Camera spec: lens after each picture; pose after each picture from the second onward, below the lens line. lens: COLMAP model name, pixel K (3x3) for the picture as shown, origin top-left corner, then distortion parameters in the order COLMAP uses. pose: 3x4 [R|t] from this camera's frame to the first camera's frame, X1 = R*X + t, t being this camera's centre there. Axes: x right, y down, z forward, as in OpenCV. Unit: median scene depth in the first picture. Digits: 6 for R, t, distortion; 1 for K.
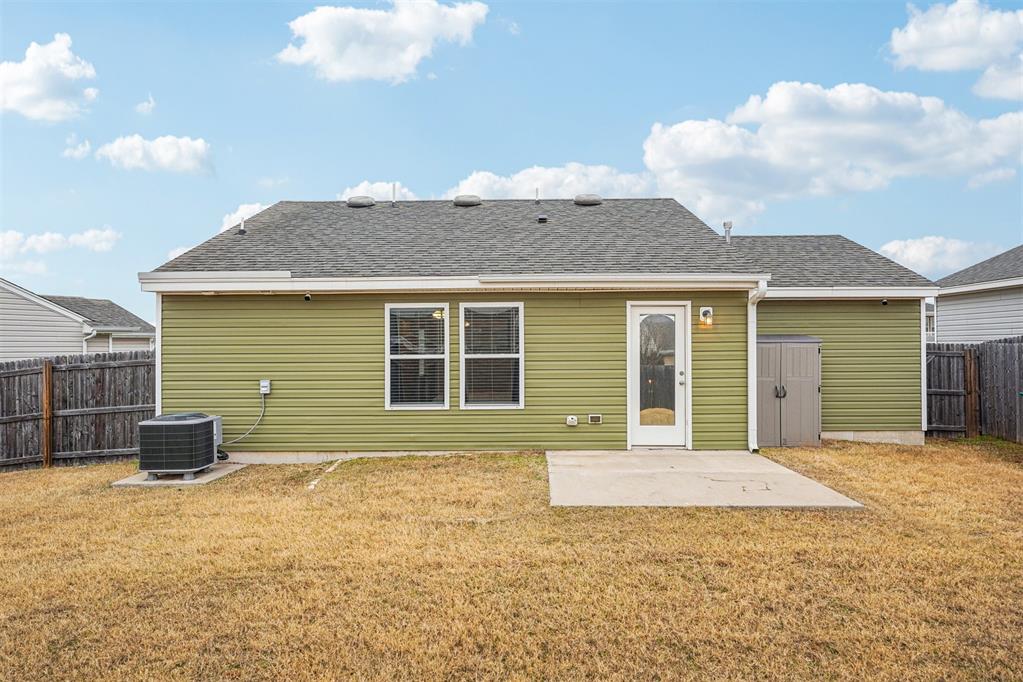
lens RADIAL K [[670.2, 0, 509.2], [0, 670.2, 344.4], [0, 0, 1]] dist [-0.005958, -0.002501]
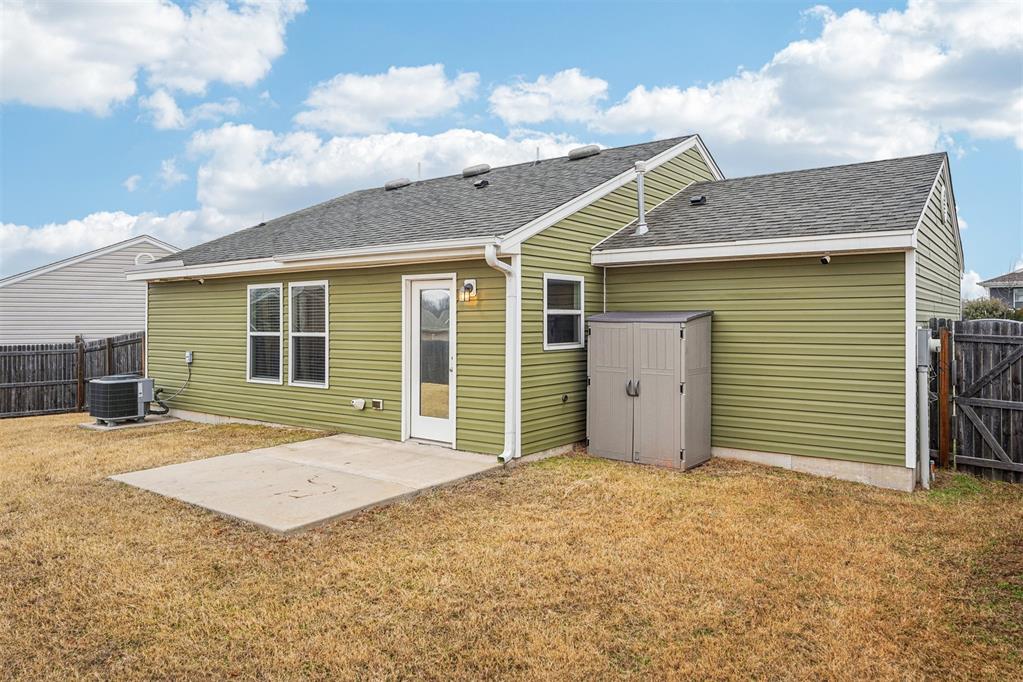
lens RADIAL K [[701.6, 0, 508.4], [0, 701.6, 332.0], [0, 0, 1]] dist [-0.008115, -0.000598]
pose [[0.811164, 0.013532, -0.584661, 0.834045], [-0.004372, 0.999845, 0.017076, -0.005878], [0.584802, -0.011295, 0.811098, 0.318519]]
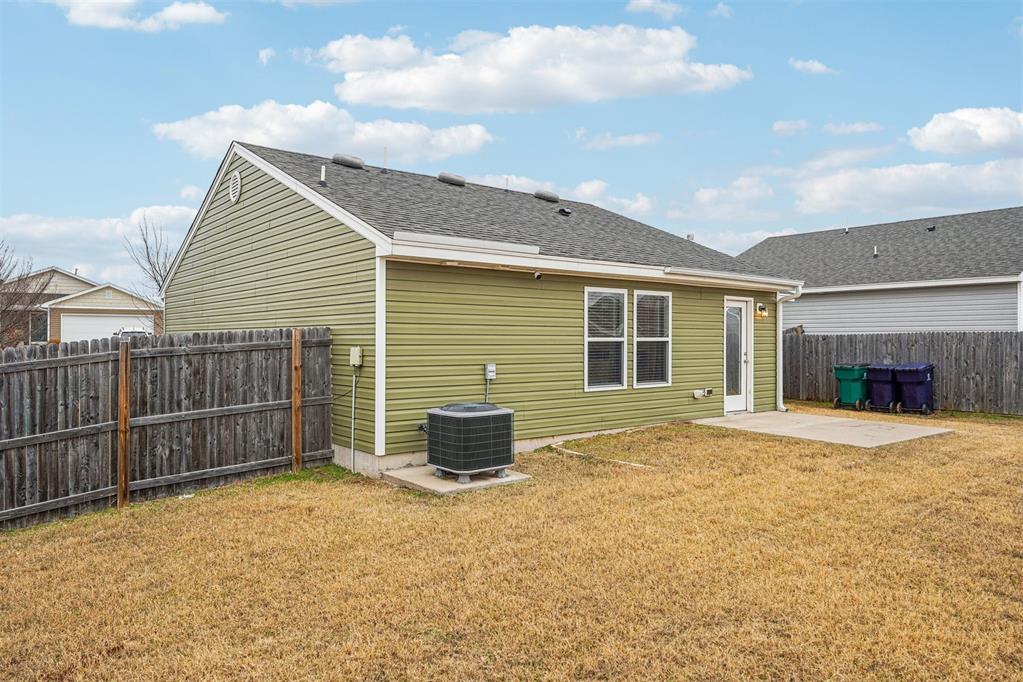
lens RADIAL K [[701.6, 0, 504.7], [0, 701.6, 335.6], [0, 0, 1]] dist [-0.008115, -0.000598]
pose [[0.767547, 0.010810, 0.640901, -0.956882], [-0.010374, 0.999936, -0.004442, 0.018767], [-0.640909, -0.003239, 0.767610, 0.264018]]
